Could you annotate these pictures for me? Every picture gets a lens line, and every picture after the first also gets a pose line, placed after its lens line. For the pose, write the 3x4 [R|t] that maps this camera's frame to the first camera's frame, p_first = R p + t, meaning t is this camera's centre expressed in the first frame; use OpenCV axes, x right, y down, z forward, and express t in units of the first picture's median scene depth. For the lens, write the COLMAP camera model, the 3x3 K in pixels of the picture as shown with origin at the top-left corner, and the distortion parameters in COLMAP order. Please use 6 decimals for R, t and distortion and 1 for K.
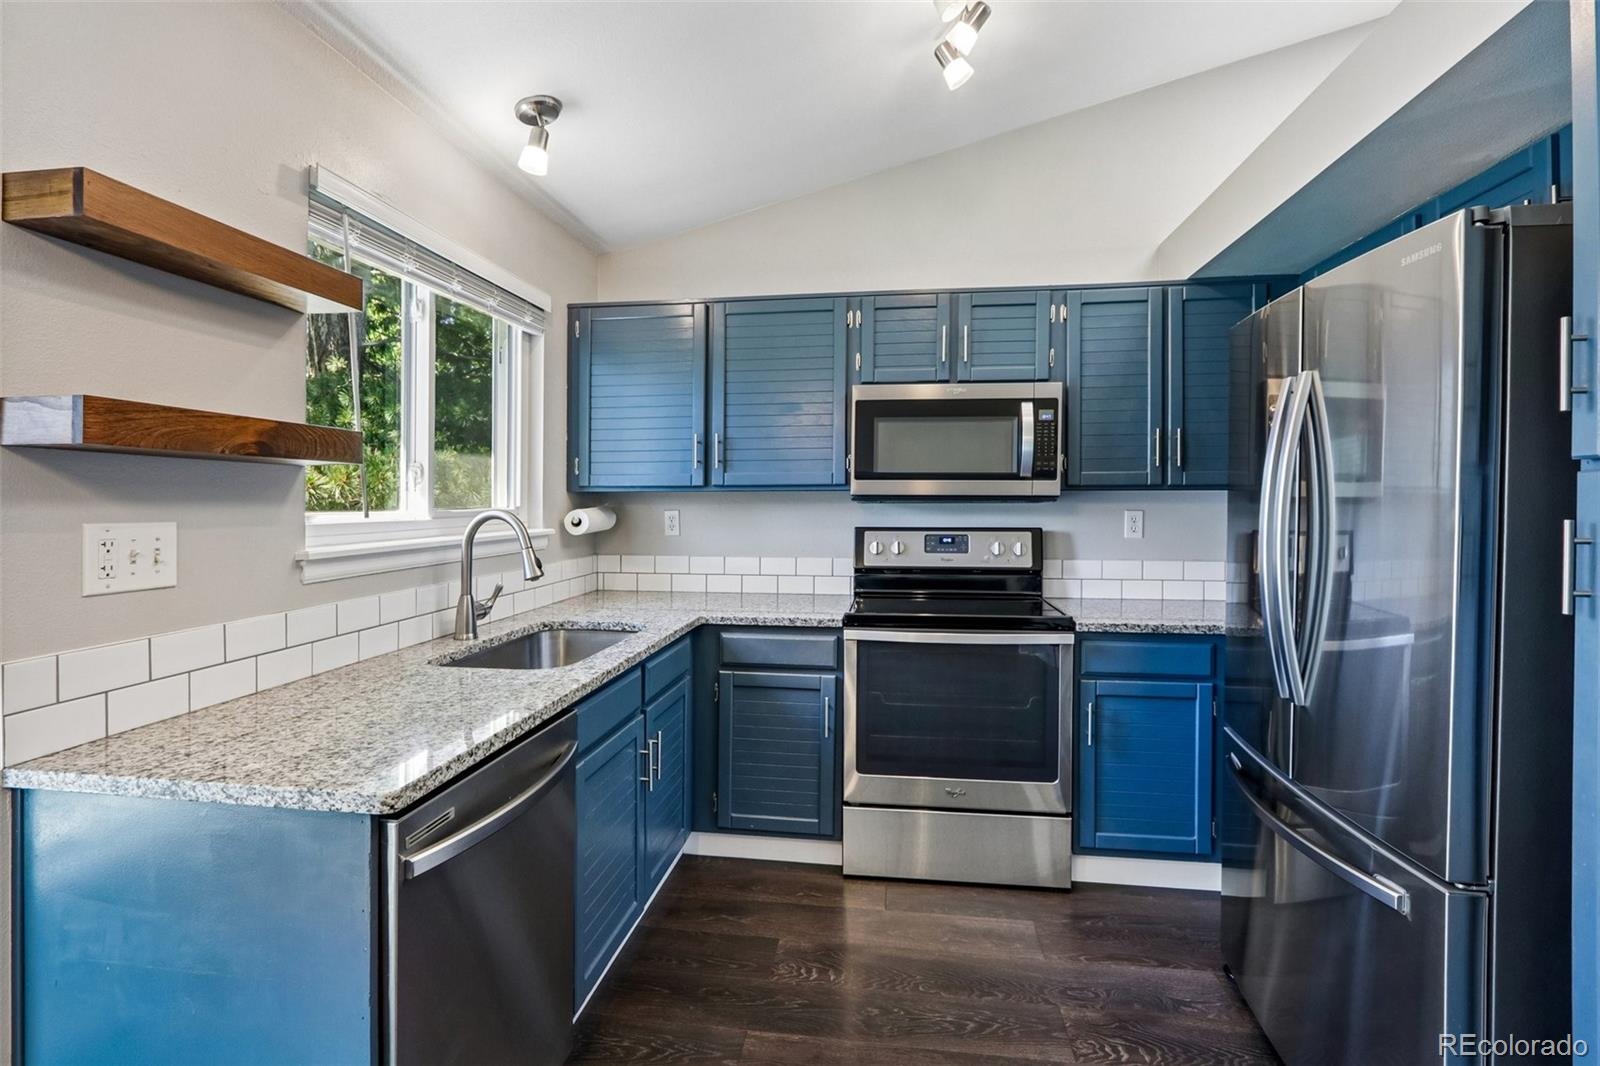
lens RADIAL K [[767.5, 0, 782.6], [0, 767.5, 488.2], [0, 0, 1]] dist [-0.010564, 0.002367]
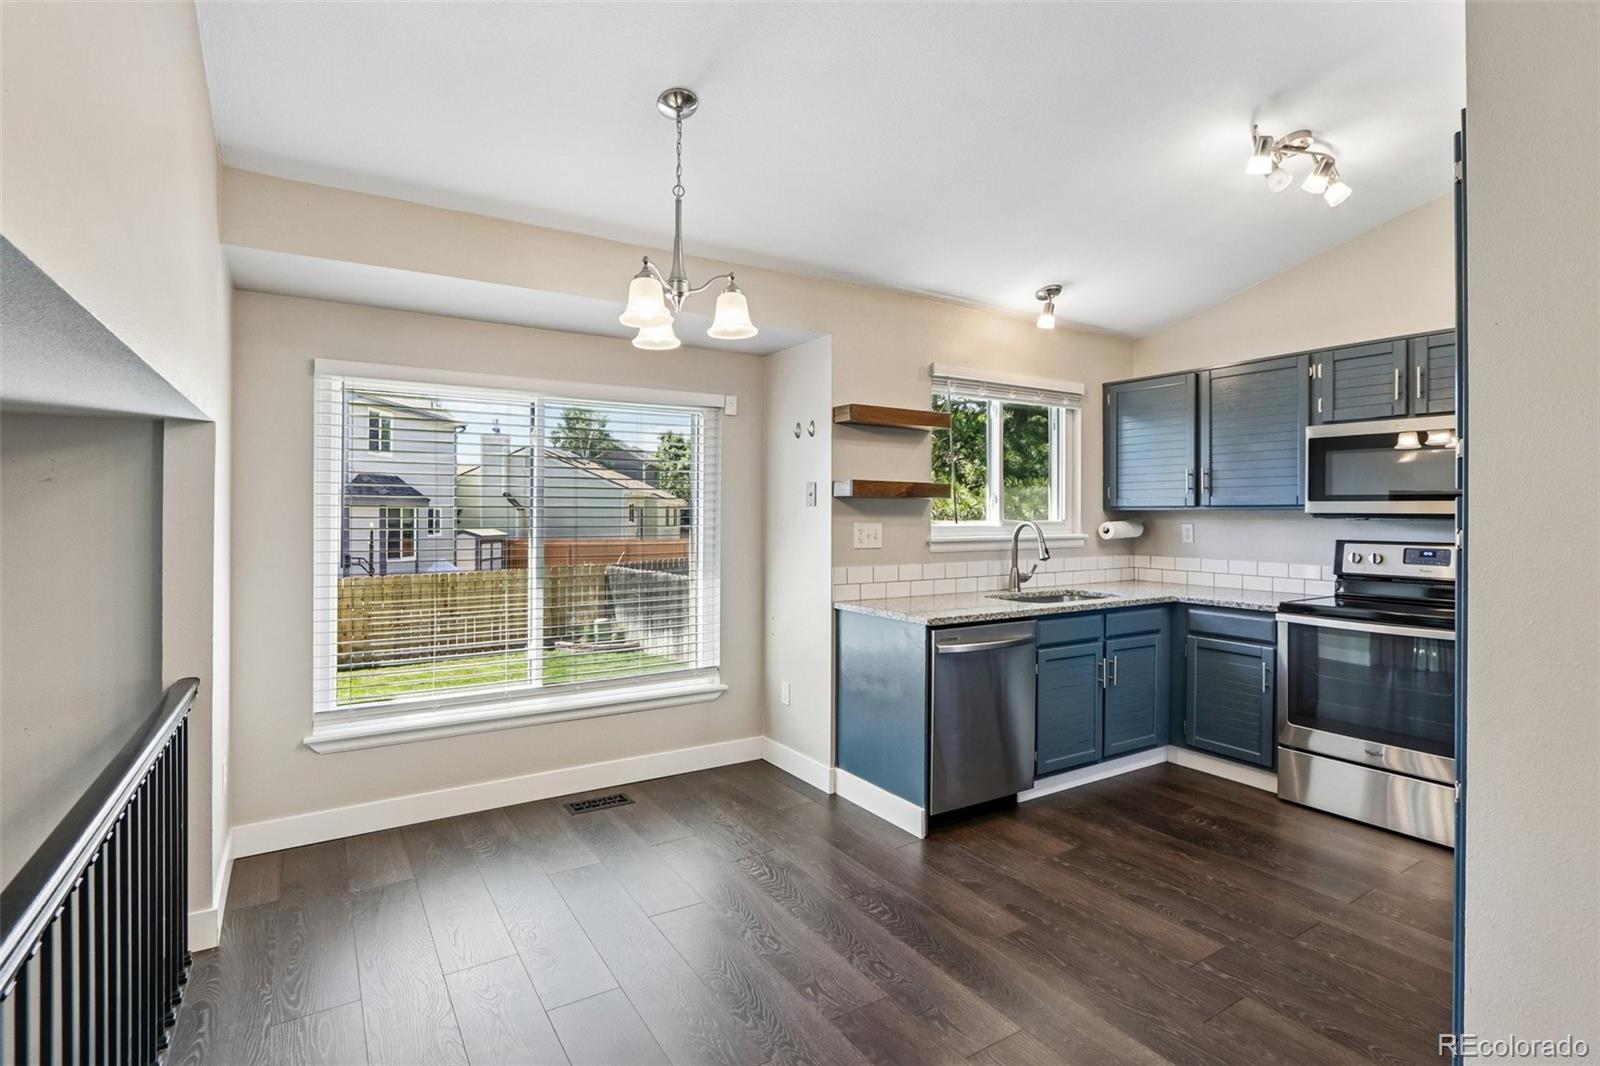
lens RADIAL K [[767.5, 0, 782.5], [0, 767.5, 518.5], [0, 0, 1]] dist [-0.010564, 0.002367]
pose [[0.648307, 0.008863, -0.761327, 0.495792], [0.006286, 0.999836, 0.016993, -0.009145], [0.761353, -0.015802, 0.648145, -0.481320]]
